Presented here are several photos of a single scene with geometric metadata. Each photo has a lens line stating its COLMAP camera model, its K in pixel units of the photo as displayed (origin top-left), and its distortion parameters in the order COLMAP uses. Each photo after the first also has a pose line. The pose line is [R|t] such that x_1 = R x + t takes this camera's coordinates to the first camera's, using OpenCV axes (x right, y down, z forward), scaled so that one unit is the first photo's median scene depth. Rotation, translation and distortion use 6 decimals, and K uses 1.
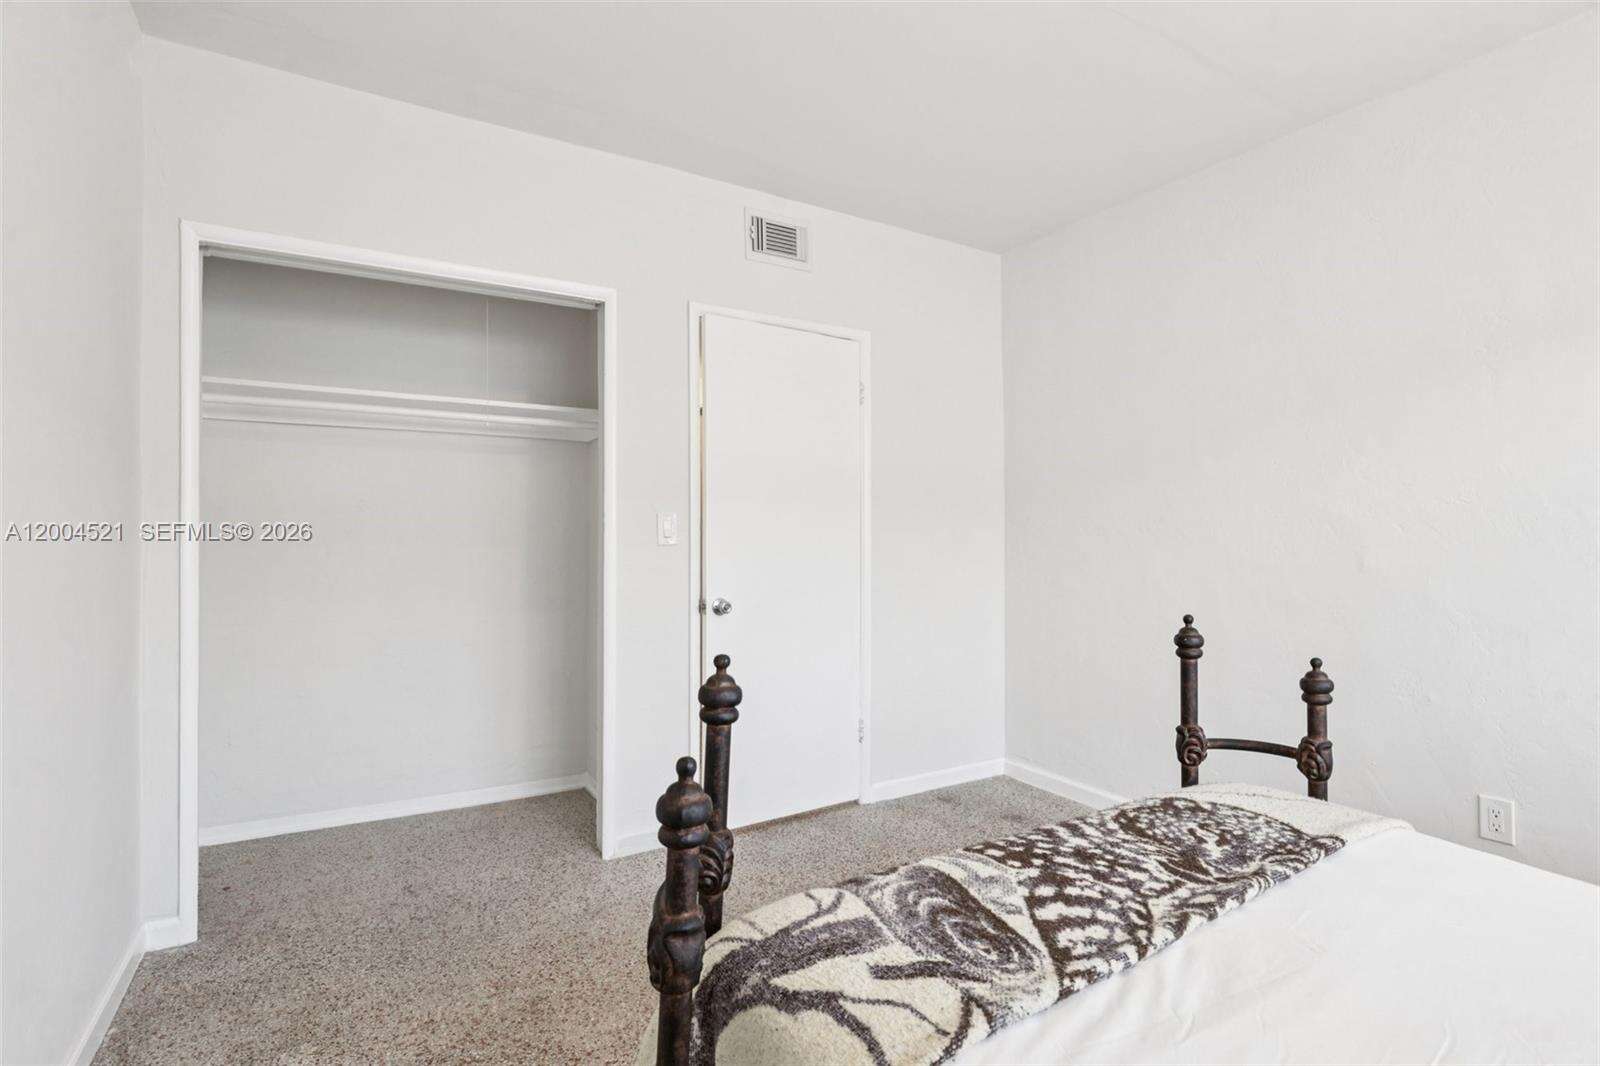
lens RADIAL K [[765.3, 0, 807.4], [0, 765.3, 535.4], [0, 0, 1]] dist [-0.028759, 0.000093]
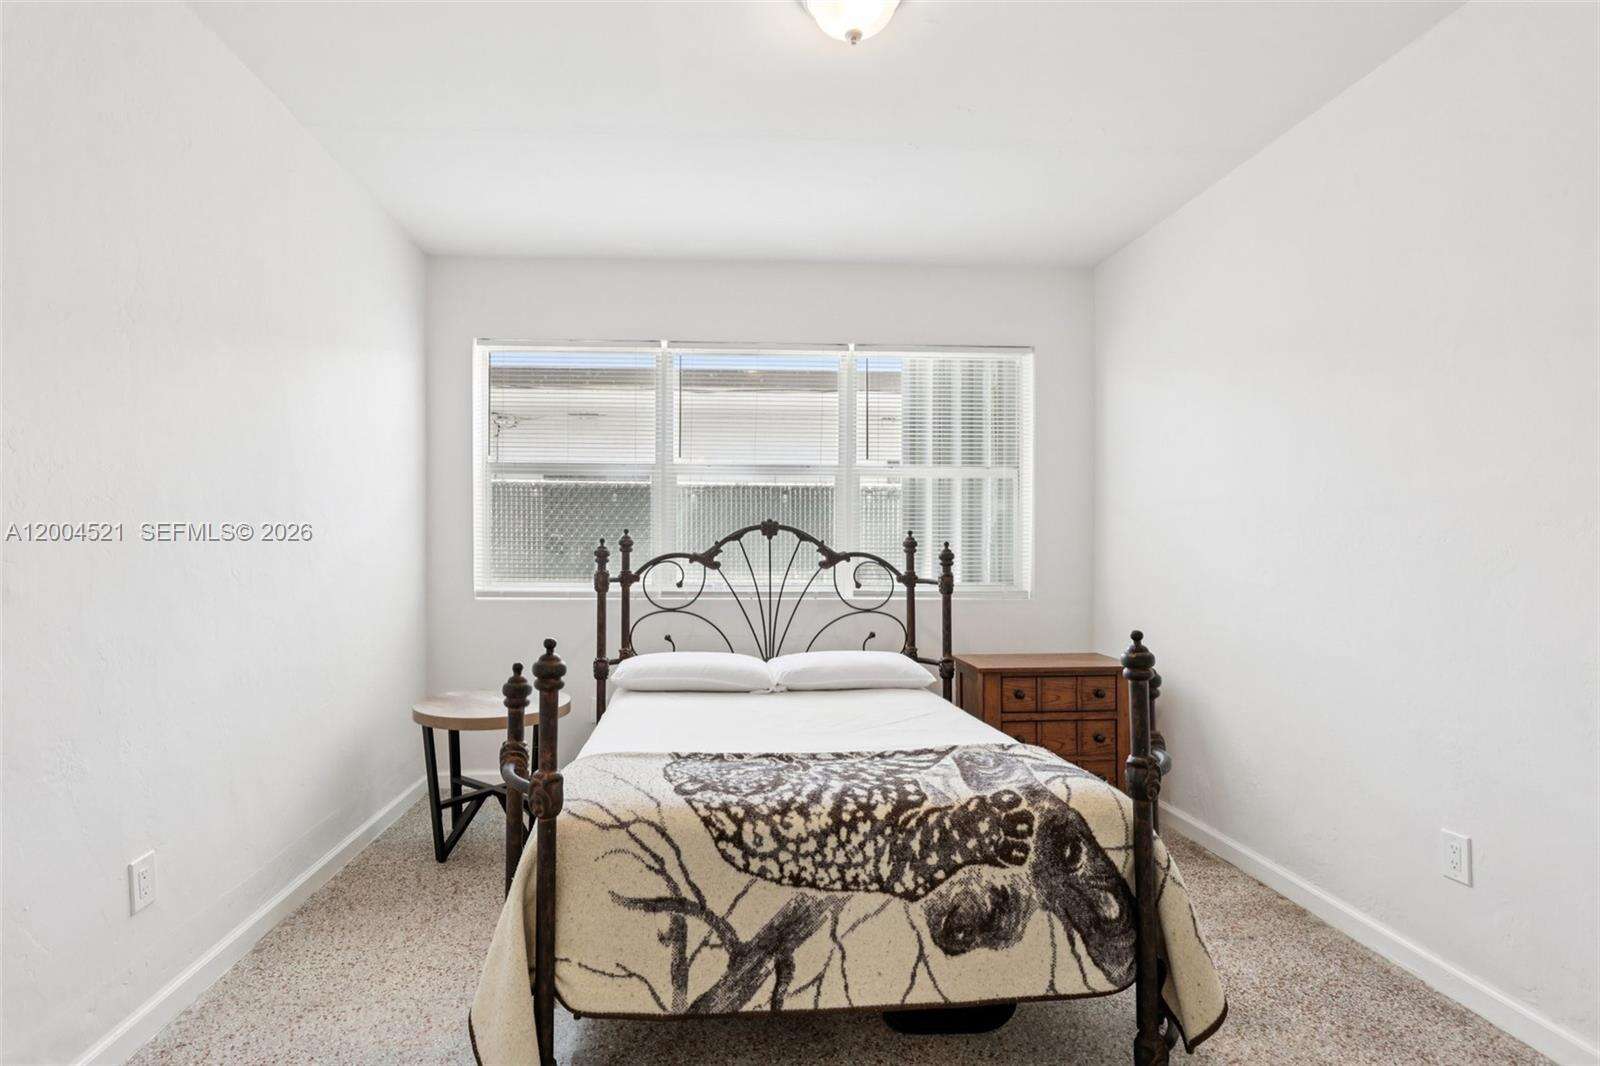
lens RADIAL K [[793.8, 0, 752.7], [0, 793.8, 549.9], [0, 0, 1]] dist [-0.030444, 0.000355]
pose [[-0.884403, -0.006052, 0.466685, -0.152736], [-0.002646, 0.999965, 0.007953, -0.003432], [-0.466717, 0.005799, -0.884388, 2.399272]]
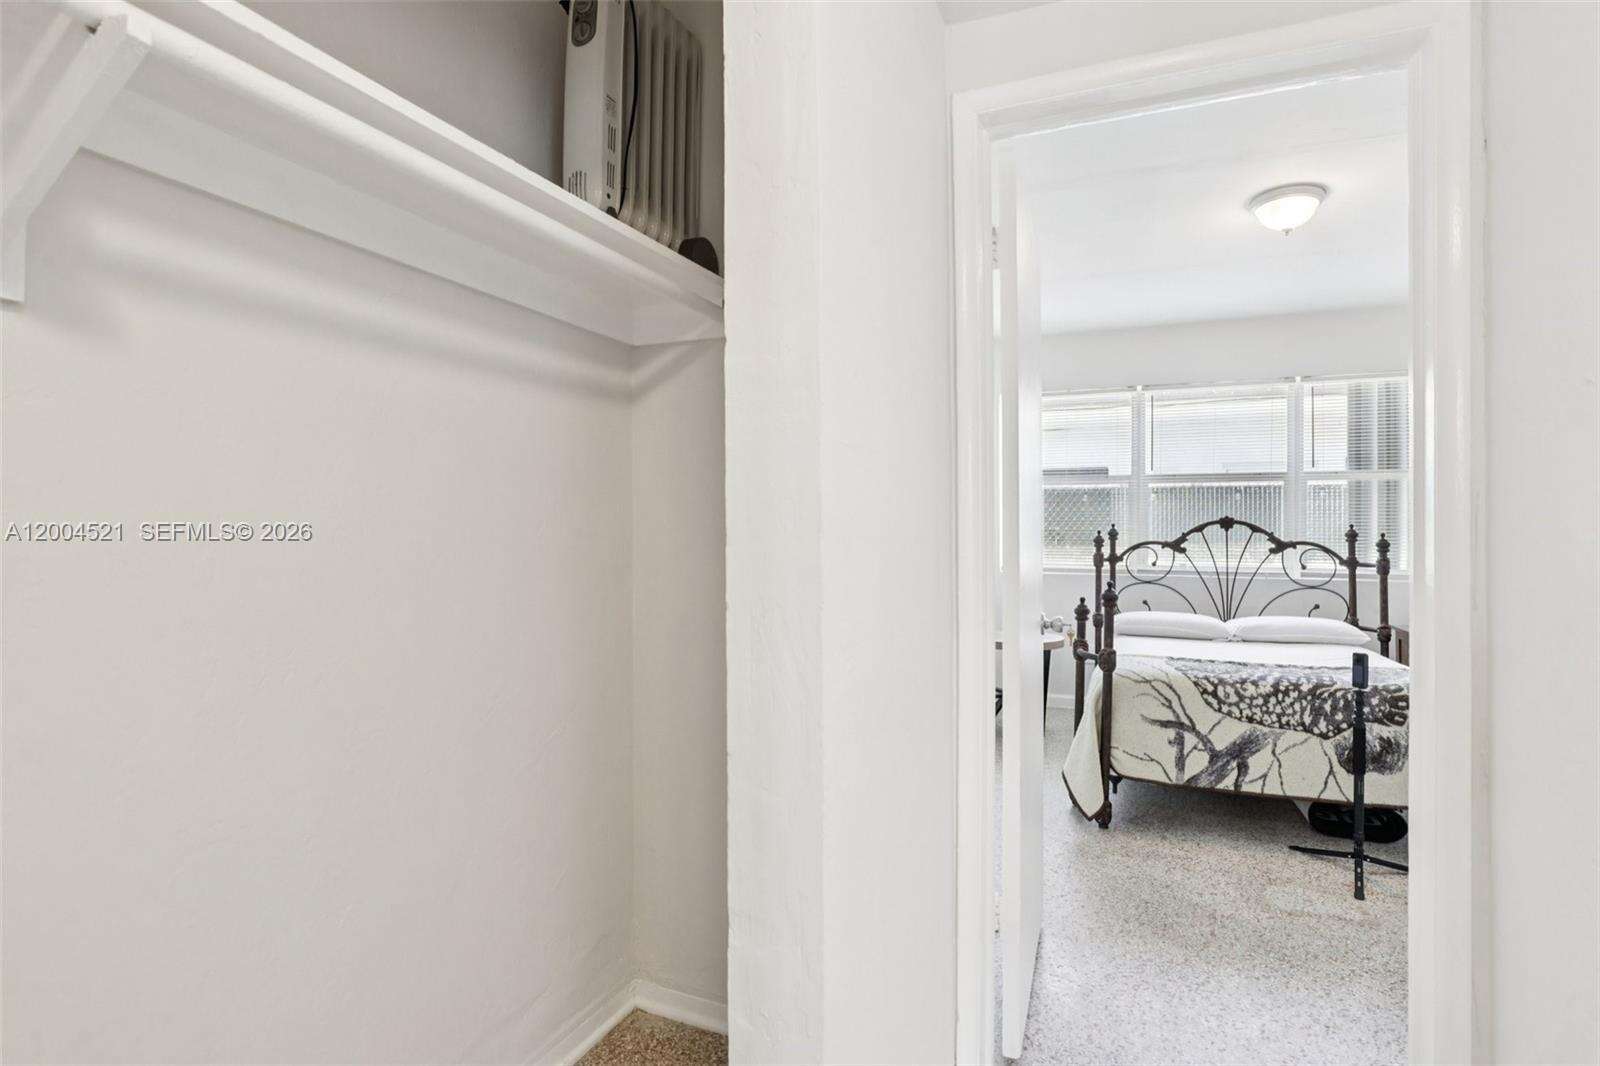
lens RADIAL K [[795.4, 0, 802.0], [0, 795.4, 526.5], [0, 0, 1]] dist [-0.026601, 0.000404]
pose [[-0.585906, 0.003296, 0.810373, -0.737126], [-0.005895, 0.999948, -0.008329, 0.001639], [-0.810358, -0.009657, -0.585856, 3.690445]]
